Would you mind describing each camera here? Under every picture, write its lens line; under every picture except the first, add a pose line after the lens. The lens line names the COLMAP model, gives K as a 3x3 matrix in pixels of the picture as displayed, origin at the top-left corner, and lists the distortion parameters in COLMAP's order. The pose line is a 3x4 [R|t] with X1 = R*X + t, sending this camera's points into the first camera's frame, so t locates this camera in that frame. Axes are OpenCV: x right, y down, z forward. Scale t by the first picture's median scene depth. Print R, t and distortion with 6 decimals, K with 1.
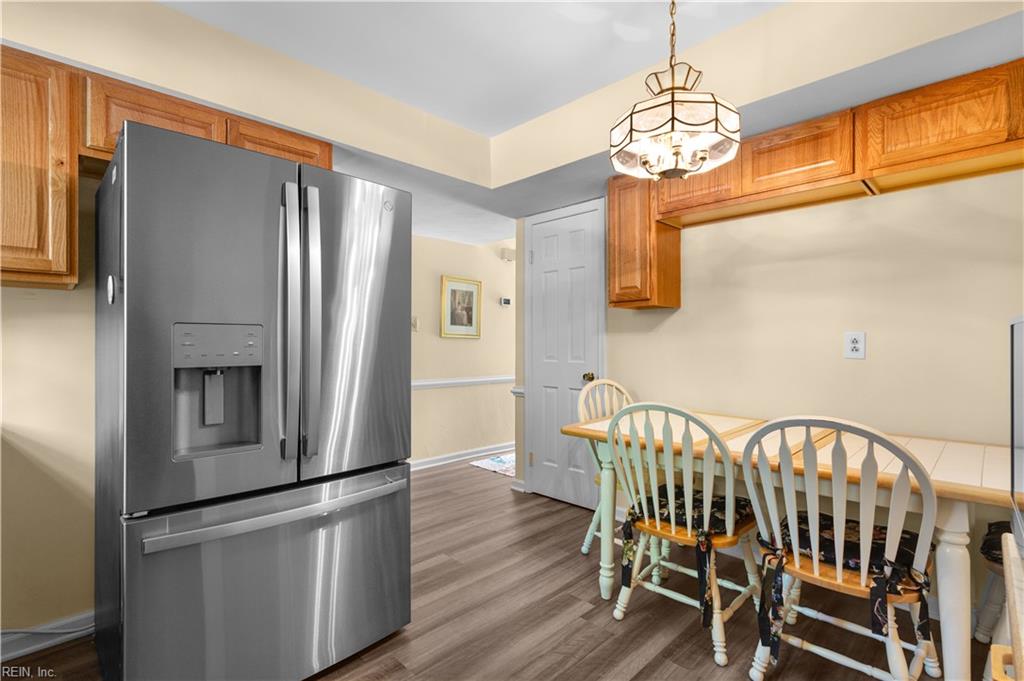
lens RADIAL K [[476.1, 0, 515.1], [0, 476.1, 343.3], [0, 0, 1]] dist [0.003048, 0.001033]
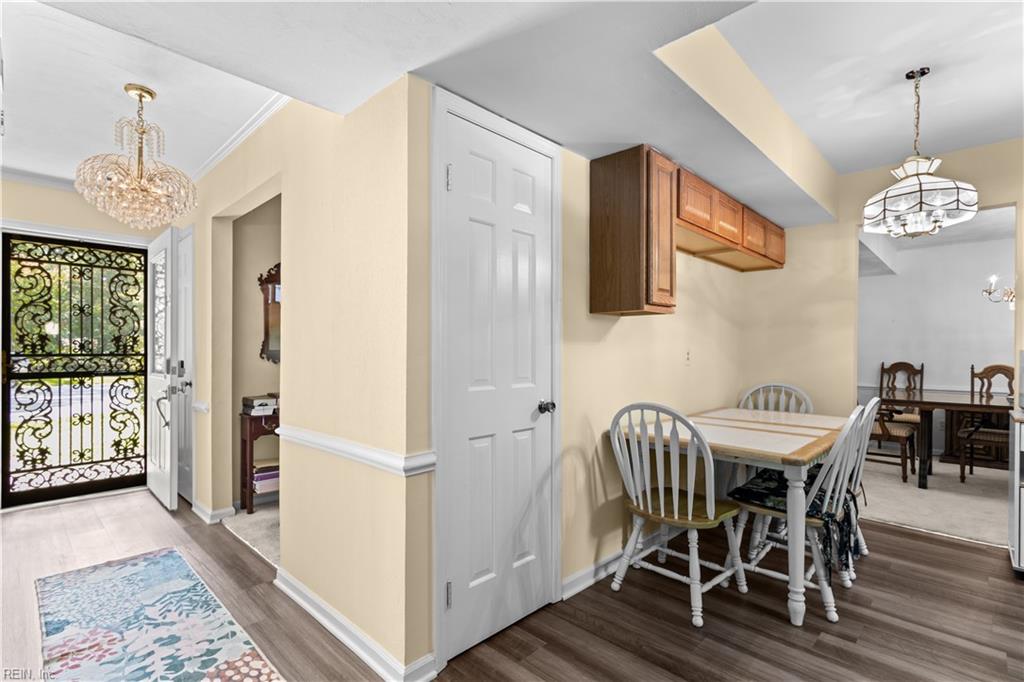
lens RADIAL K [[504.5, 0, 503.2], [0, 504.5, 345.1], [0, 0, 1]] dist [-0.004460, 0.001358]
pose [[-0.022602, 0.000081, 0.999745, -0.786161], [-0.014236, 0.999899, -0.000402, -0.019629], [-0.999643, -0.014242, -0.022599, 1.570123]]
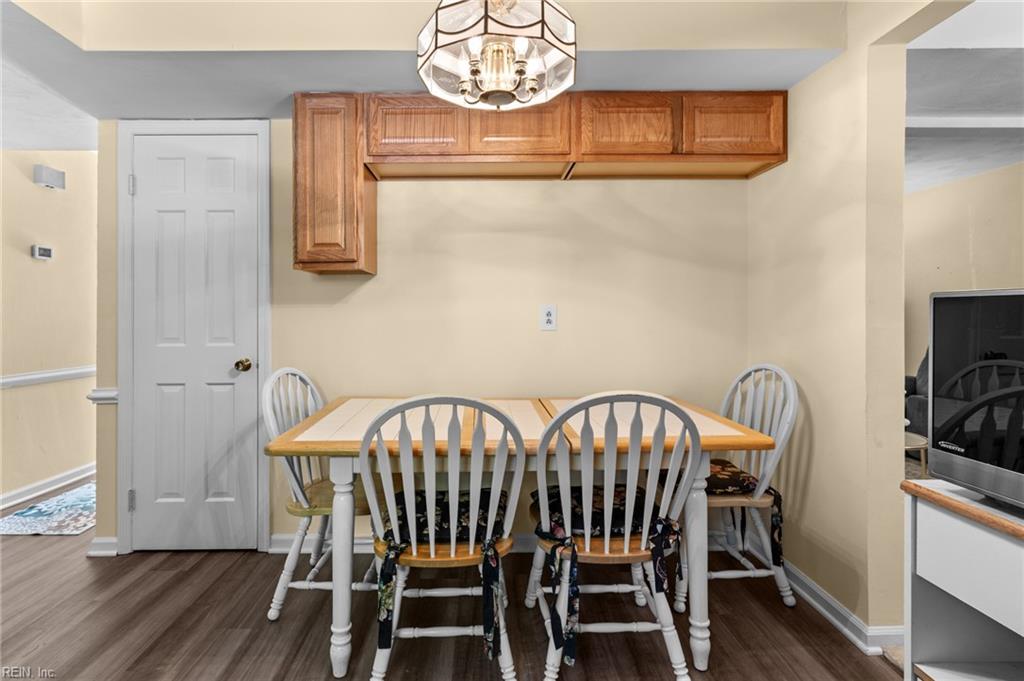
lens RADIAL K [[504.5, 0, 468.9], [0, 504.5, 315.8], [0, 0, 1]] dist [-0.004460, 0.001358]
pose [[0.706455, -0.001591, 0.707757, -0.205662], [0.006894, 0.999966, -0.004633, 0.002966], [-0.707725, 0.008152, 0.706441, 0.328814]]
